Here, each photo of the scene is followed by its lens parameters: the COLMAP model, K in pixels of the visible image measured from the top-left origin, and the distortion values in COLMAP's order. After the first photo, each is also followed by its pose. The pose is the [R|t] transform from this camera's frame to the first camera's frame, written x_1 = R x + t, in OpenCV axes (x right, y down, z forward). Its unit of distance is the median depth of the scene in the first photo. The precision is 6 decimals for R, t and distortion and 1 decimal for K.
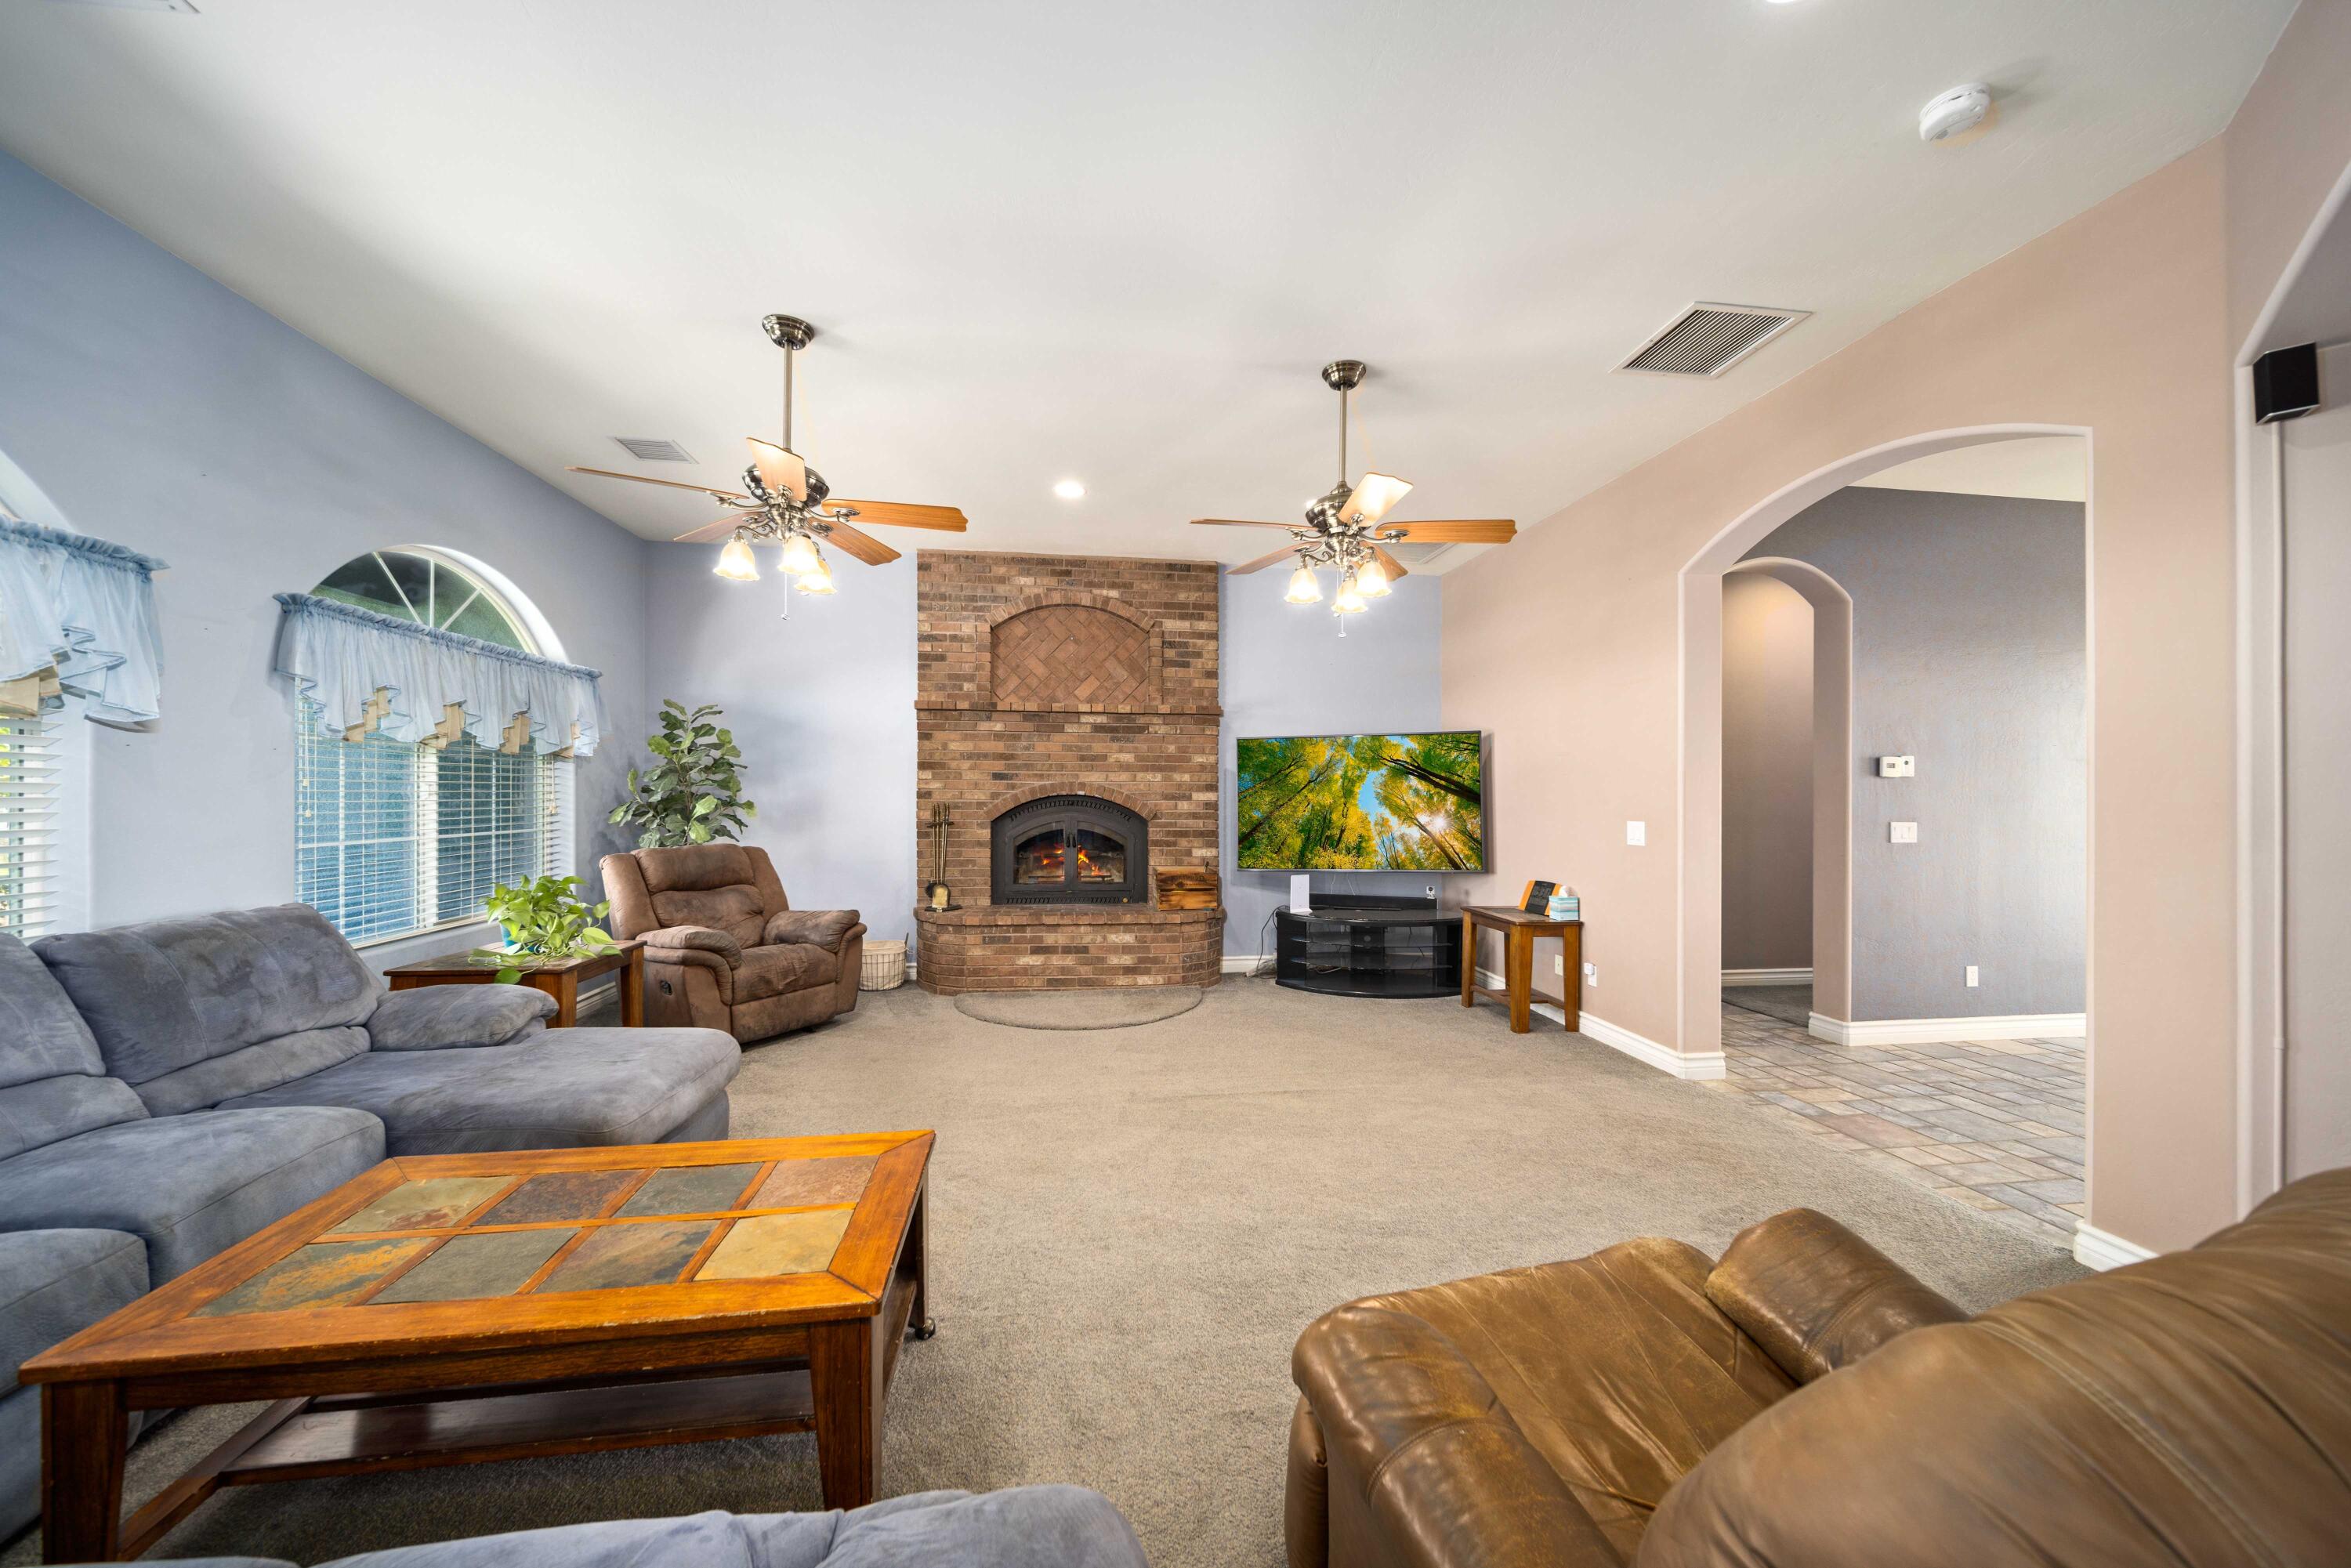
lens RADIAL K [[834.1, 0, 1212.3], [0, 834.1, 786.5], [0, 0, 1]] dist [-0.000434, -0.000988]
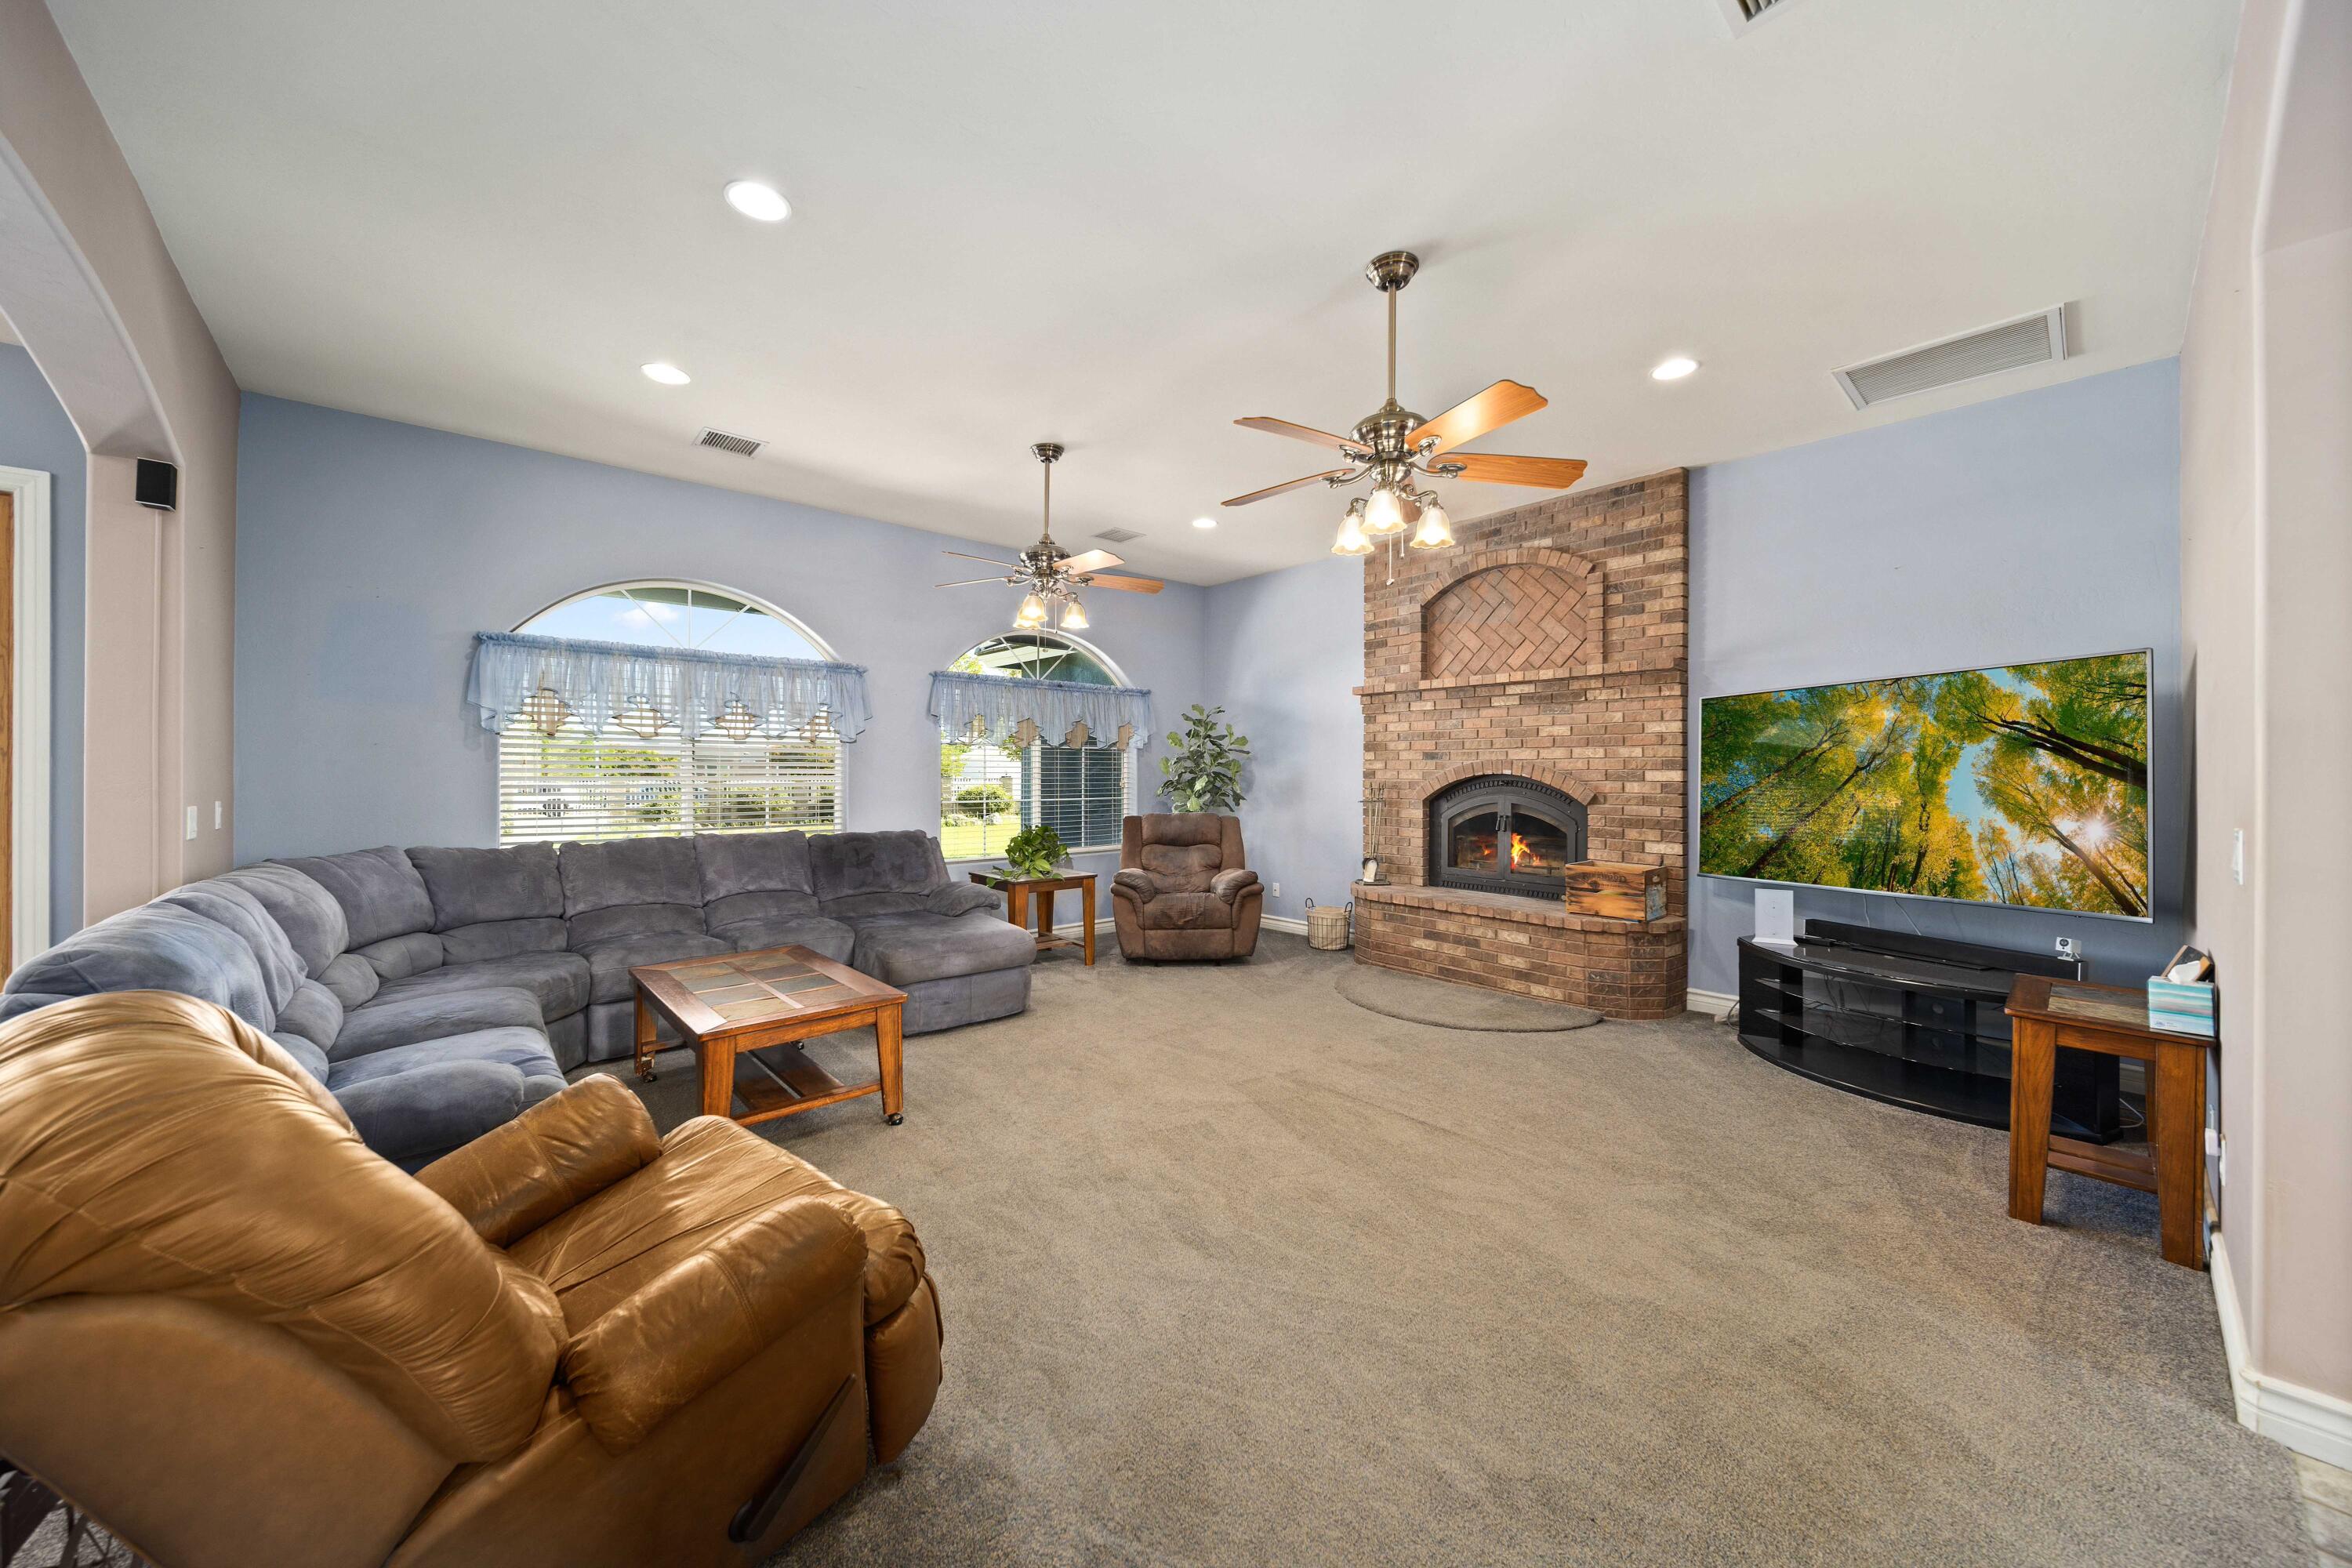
lens RADIAL K [[834.4, 0, 1140.9], [0, 834.4, 766.8], [0, 0, 1]] dist [-0.000434, -0.000988]
pose [[0.535503, -0.008907, -0.844487, 0.395562], [0.009817, 0.999942, -0.004322, 0.001694], [0.844476, -0.005976, 0.535559, 0.182321]]
